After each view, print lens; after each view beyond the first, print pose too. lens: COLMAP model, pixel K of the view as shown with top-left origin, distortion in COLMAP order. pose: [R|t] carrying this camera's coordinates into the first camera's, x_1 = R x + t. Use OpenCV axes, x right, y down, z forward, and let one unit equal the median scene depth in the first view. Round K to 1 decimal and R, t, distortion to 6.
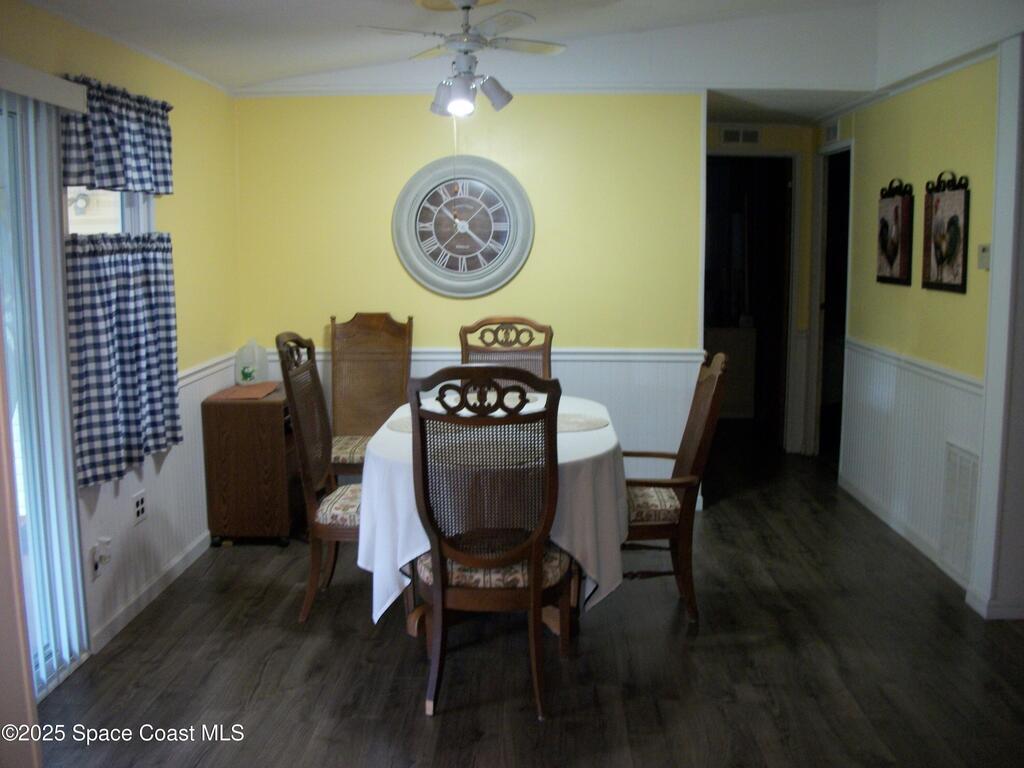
lens RADIAL K [[971.1, 0, 525.5], [0, 971.1, 371.4], [0, 0, 1]] dist [-0.144617, 0.061281]
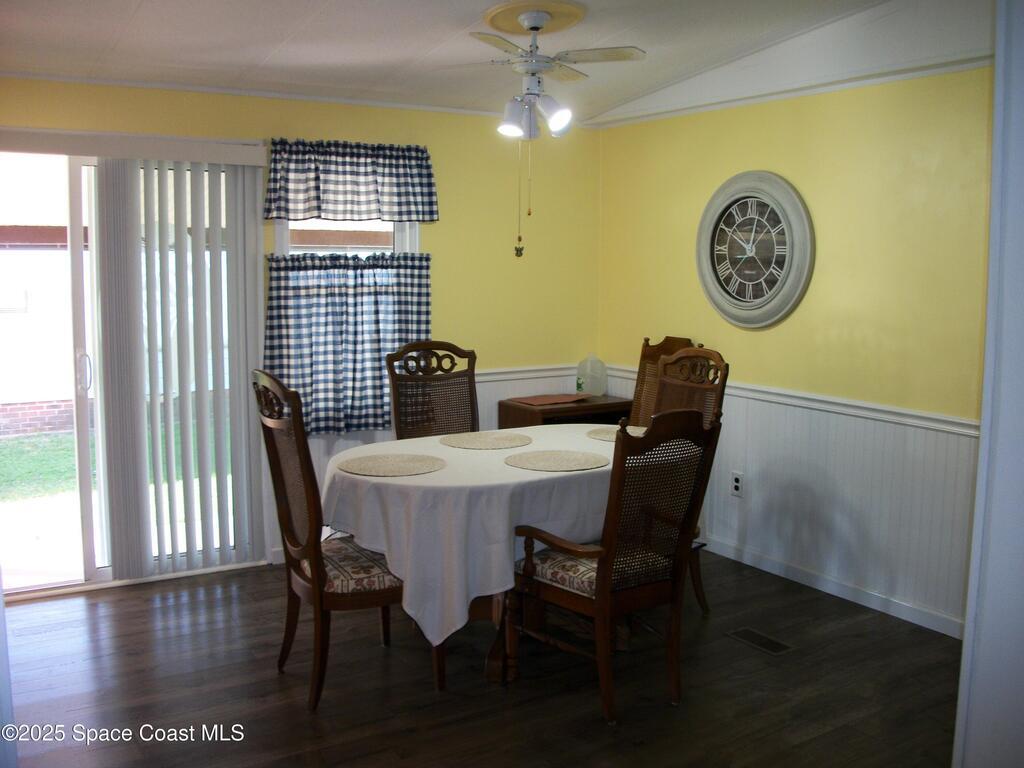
lens RADIAL K [[955.0, 0, 512.0], [0, 955.0, 384.0], [0, 0, 1]] dist [-0.073990, 0.003097]
pose [[0.560636, 0.115614, -0.819952, 0.555772], [-0.119444, 0.991140, 0.058083, -0.050347], [0.819403, 0.065375, 0.569478, 0.319419]]
